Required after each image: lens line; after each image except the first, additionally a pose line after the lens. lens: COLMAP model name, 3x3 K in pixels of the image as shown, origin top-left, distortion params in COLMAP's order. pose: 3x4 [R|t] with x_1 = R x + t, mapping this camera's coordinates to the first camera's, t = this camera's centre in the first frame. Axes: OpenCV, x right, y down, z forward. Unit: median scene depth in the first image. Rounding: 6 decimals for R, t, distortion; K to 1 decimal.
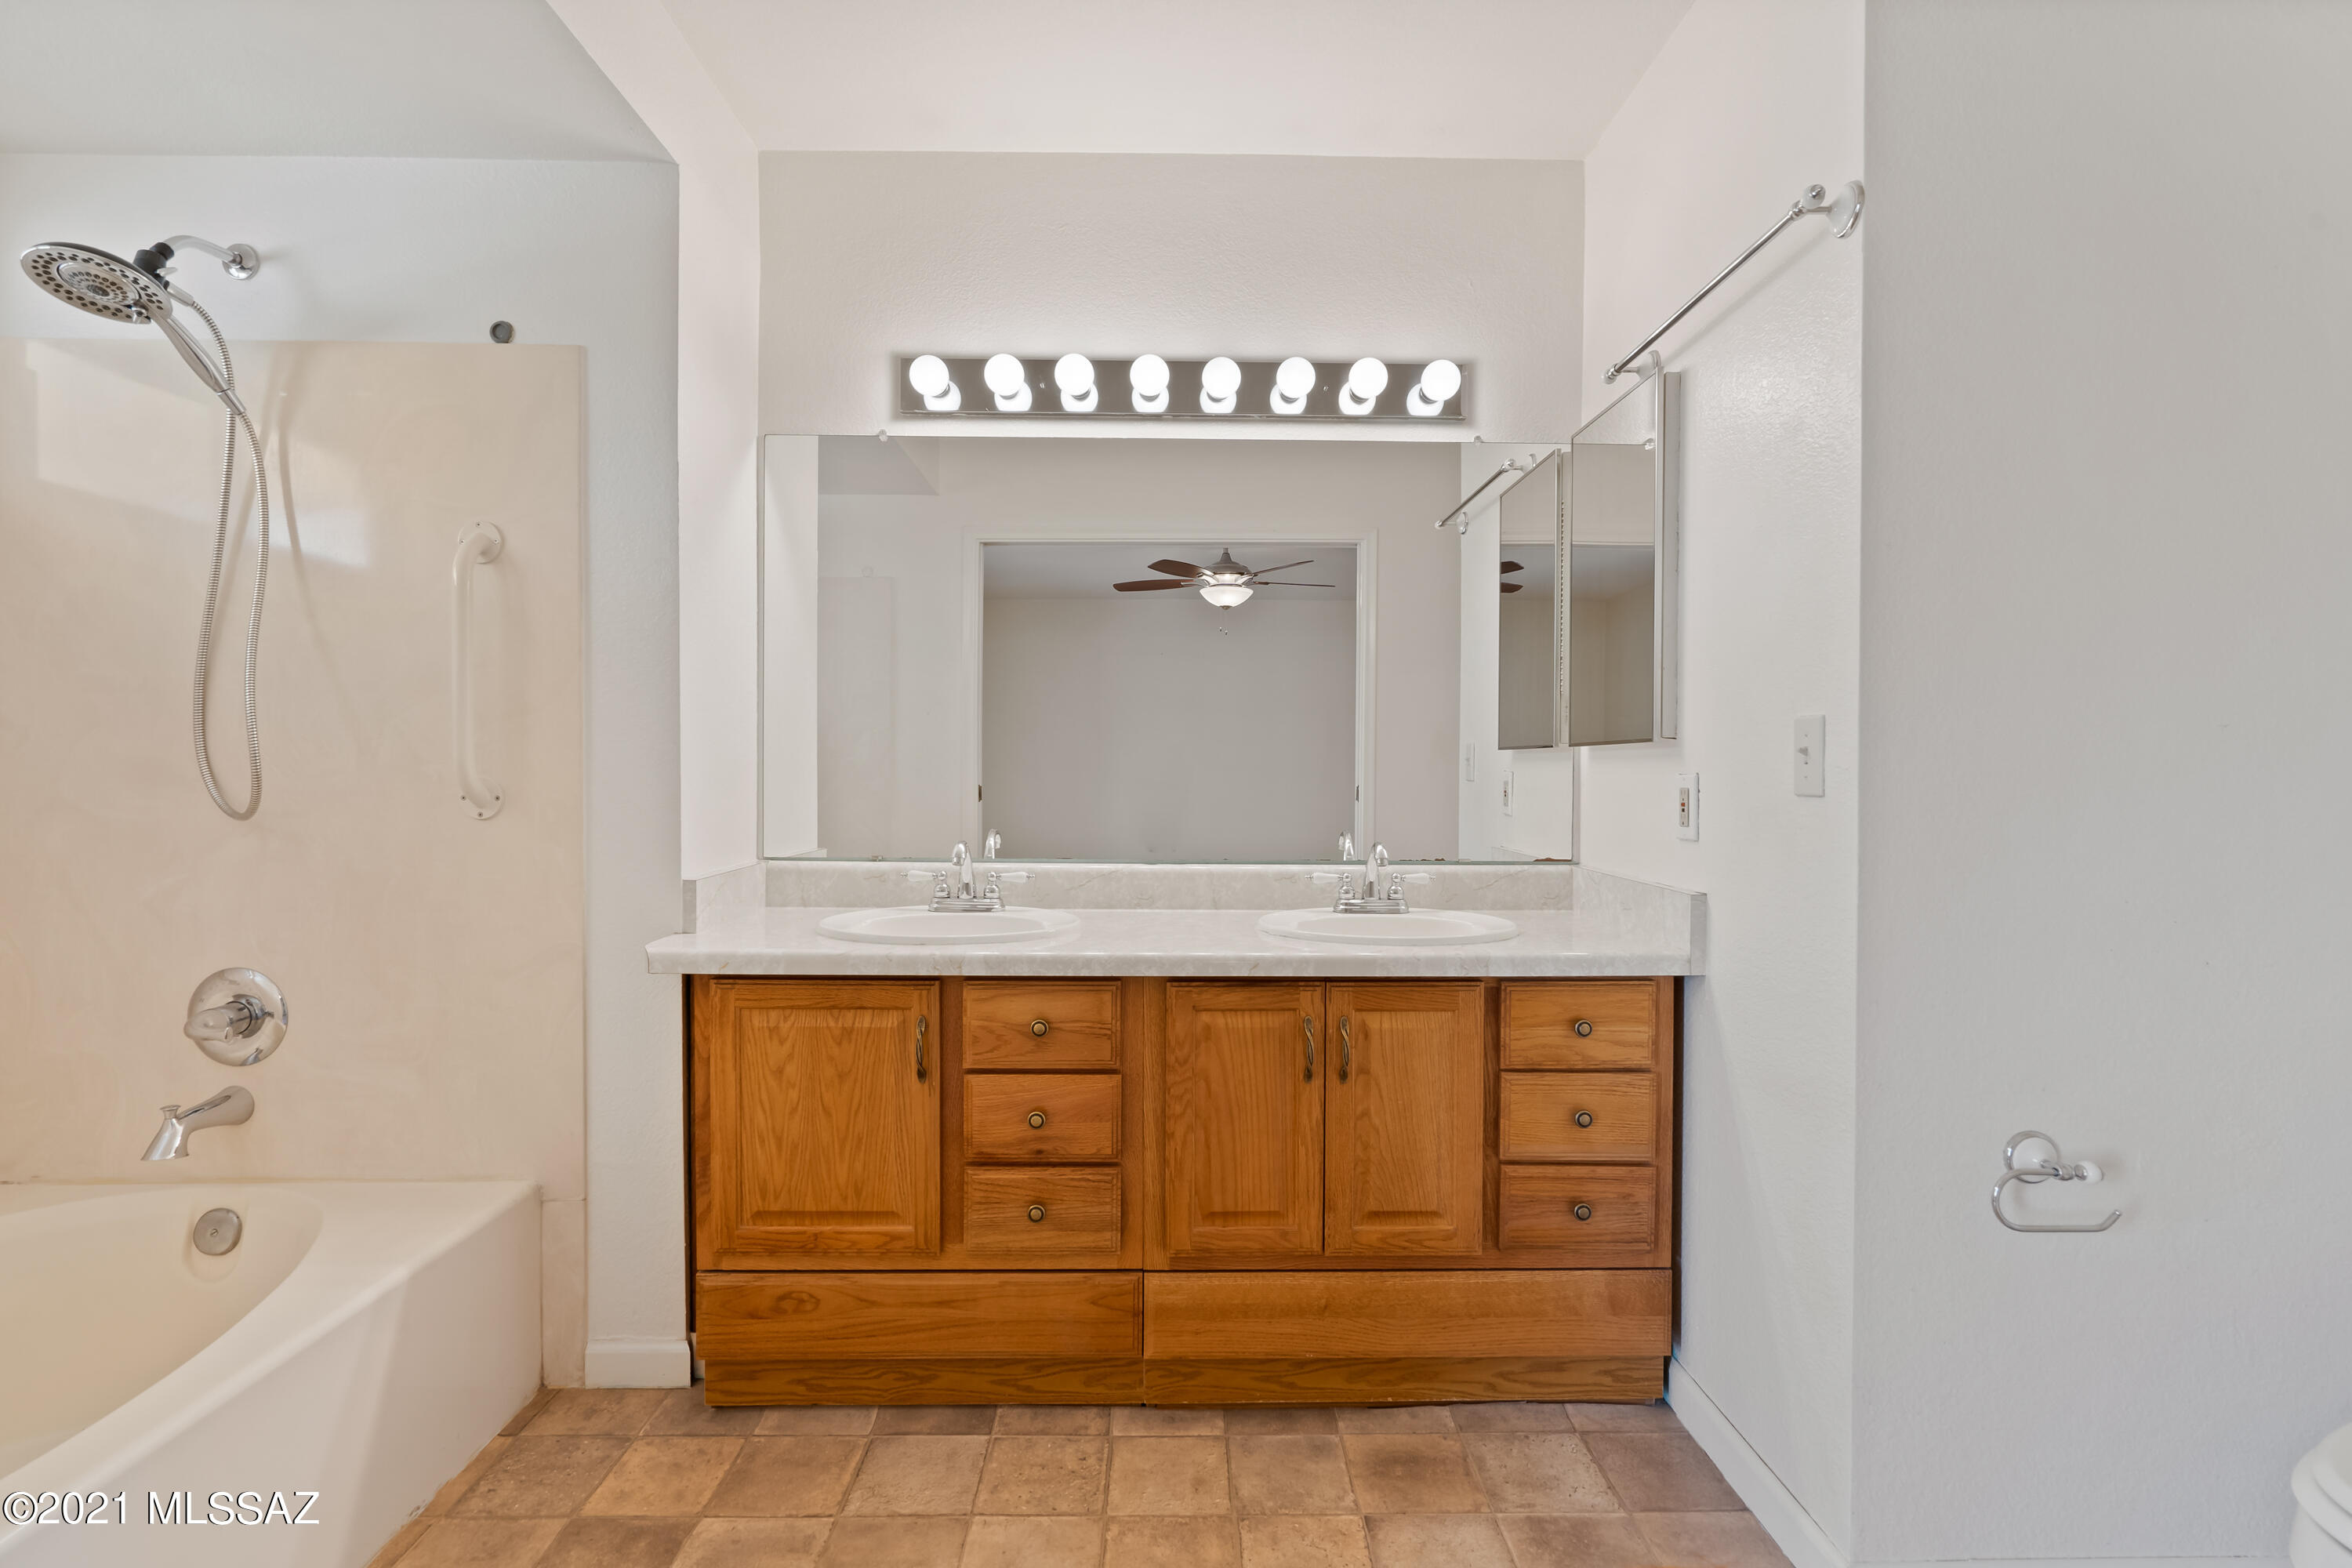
lens RADIAL K [[1084.0, 0, 1176.6], [0, 1084.0, 781.5], [0, 0, 1]] dist [-0.003409, -0.001126]
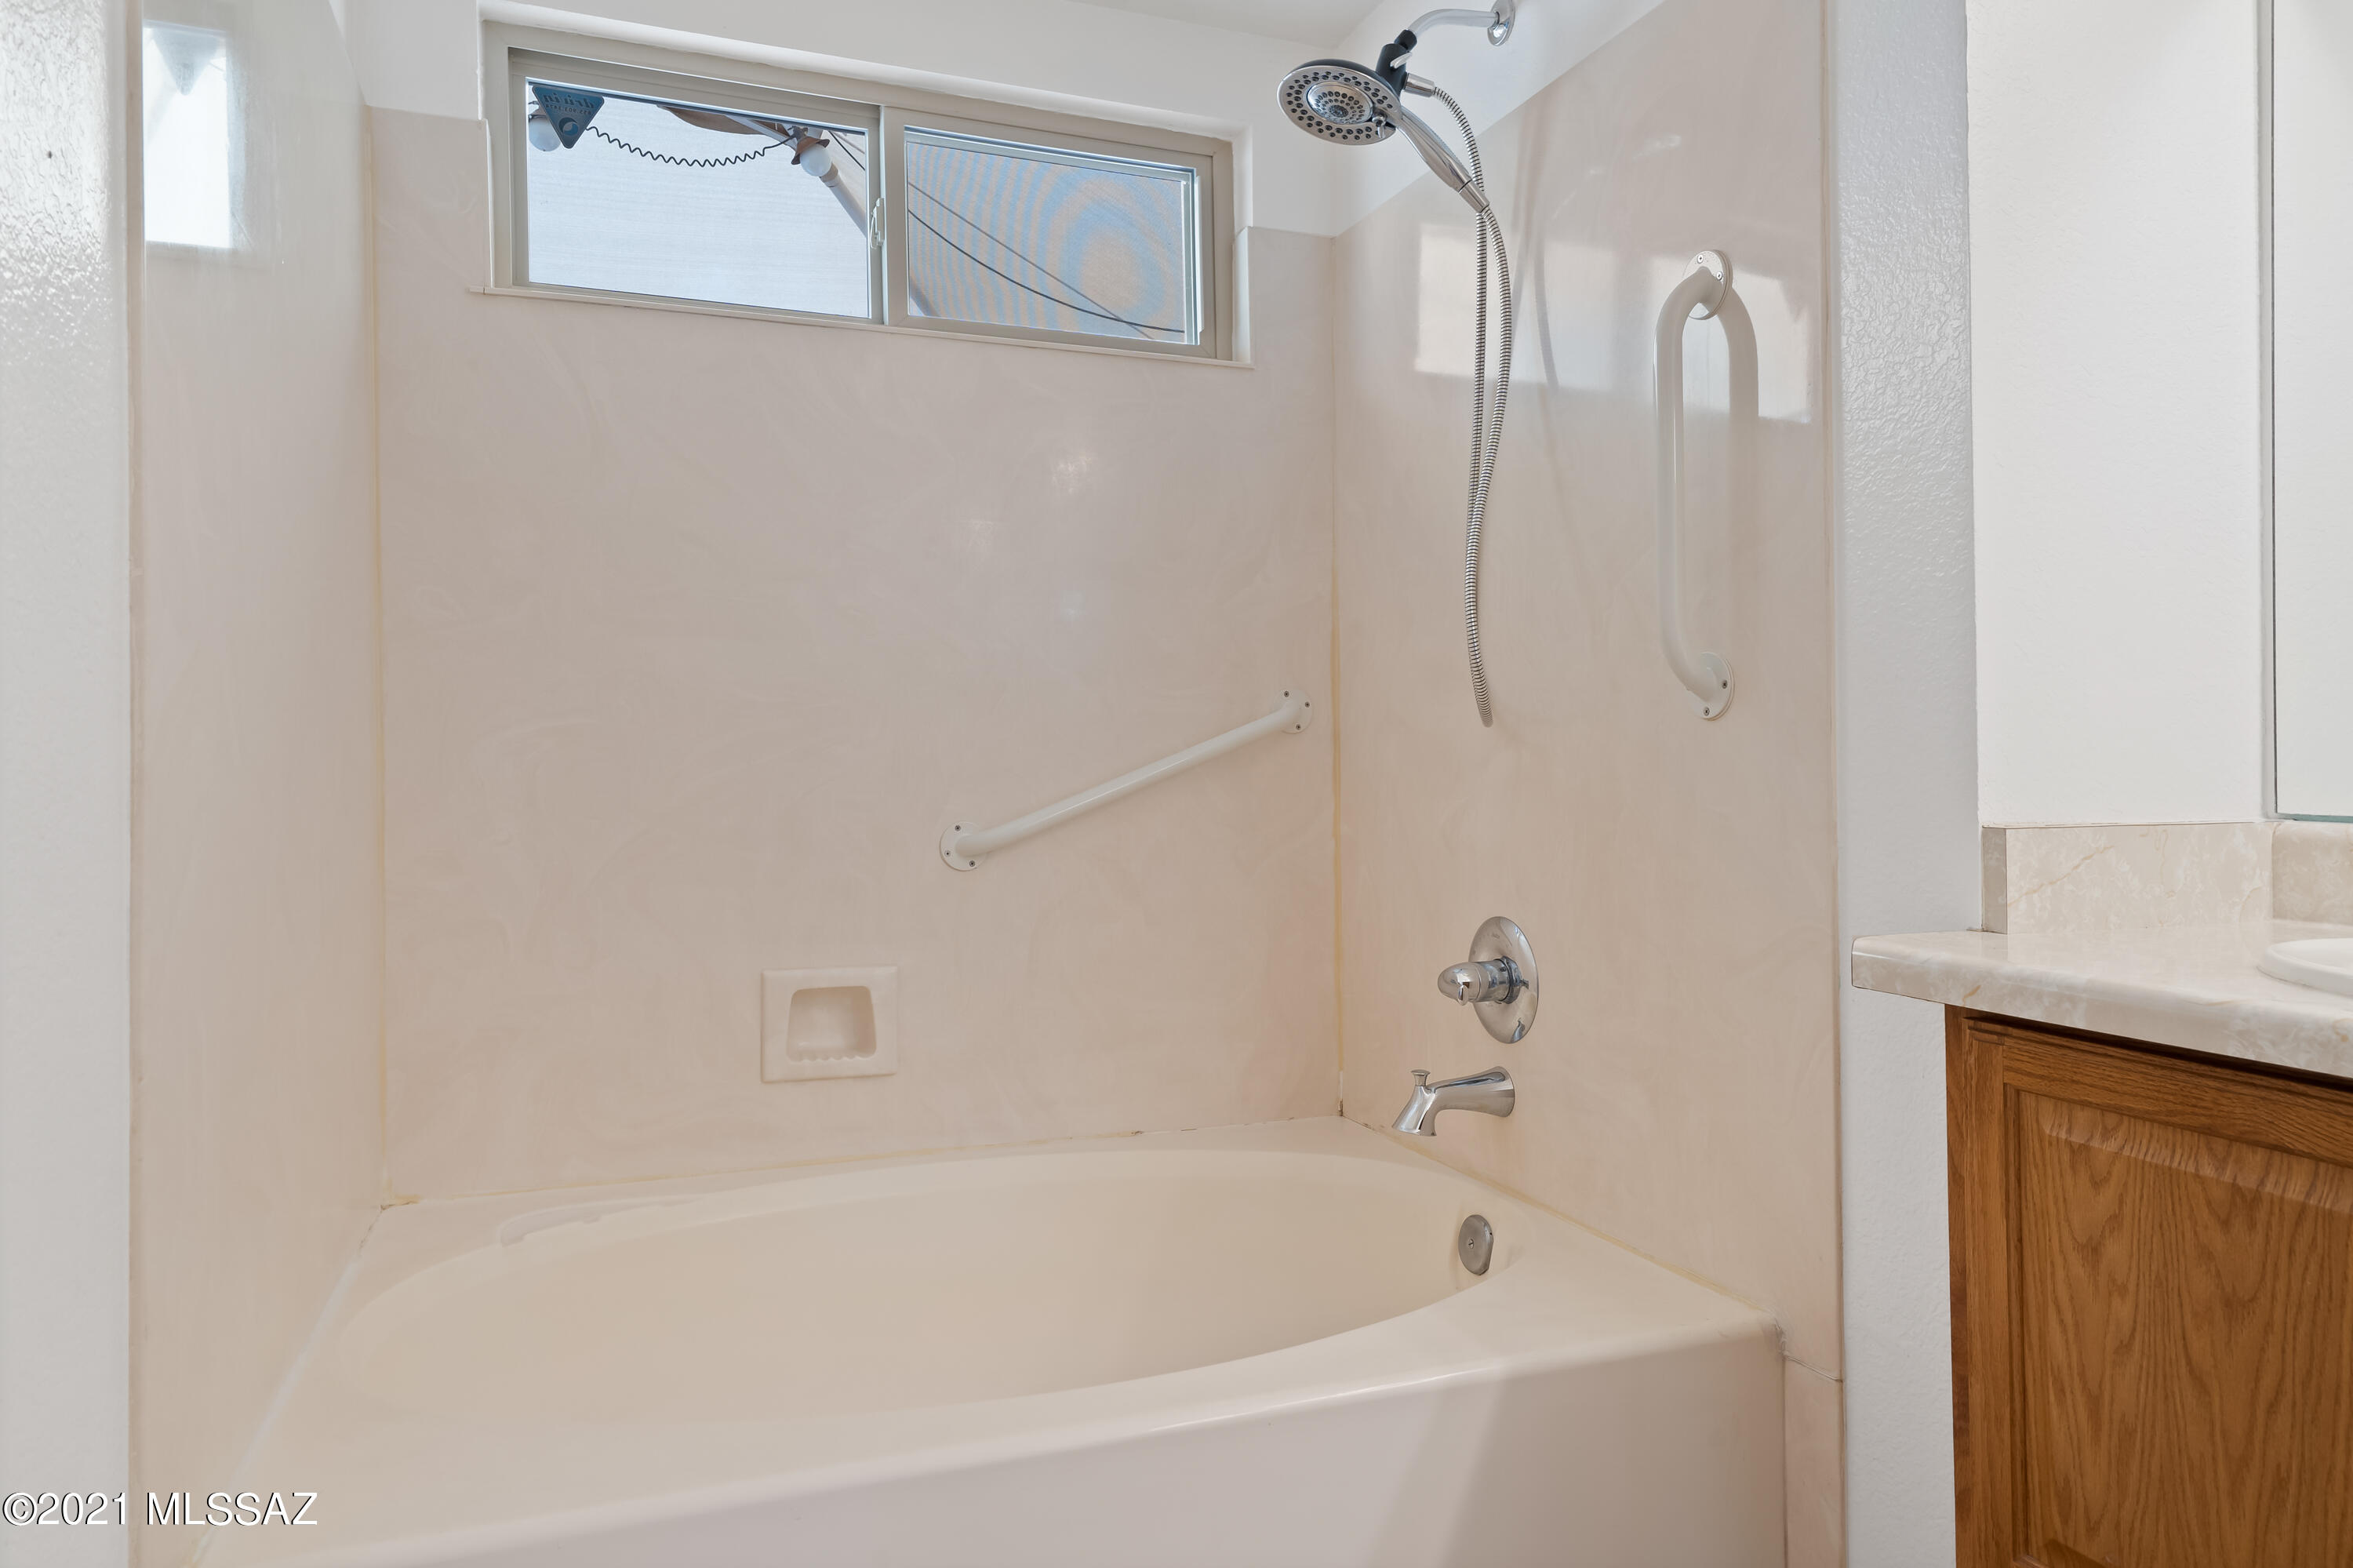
lens RADIAL K [[1496.0, 0, 1166.6], [0, 1496.0, 770.6], [0, 0, 1]] dist [0.003125, -0.002015]
pose [[0.334059, -0.000868, -0.942552, 0.087112], [-0.011451, 0.999922, -0.004980, 0.077801], [0.942483, 0.012457, 0.334023, 0.428934]]
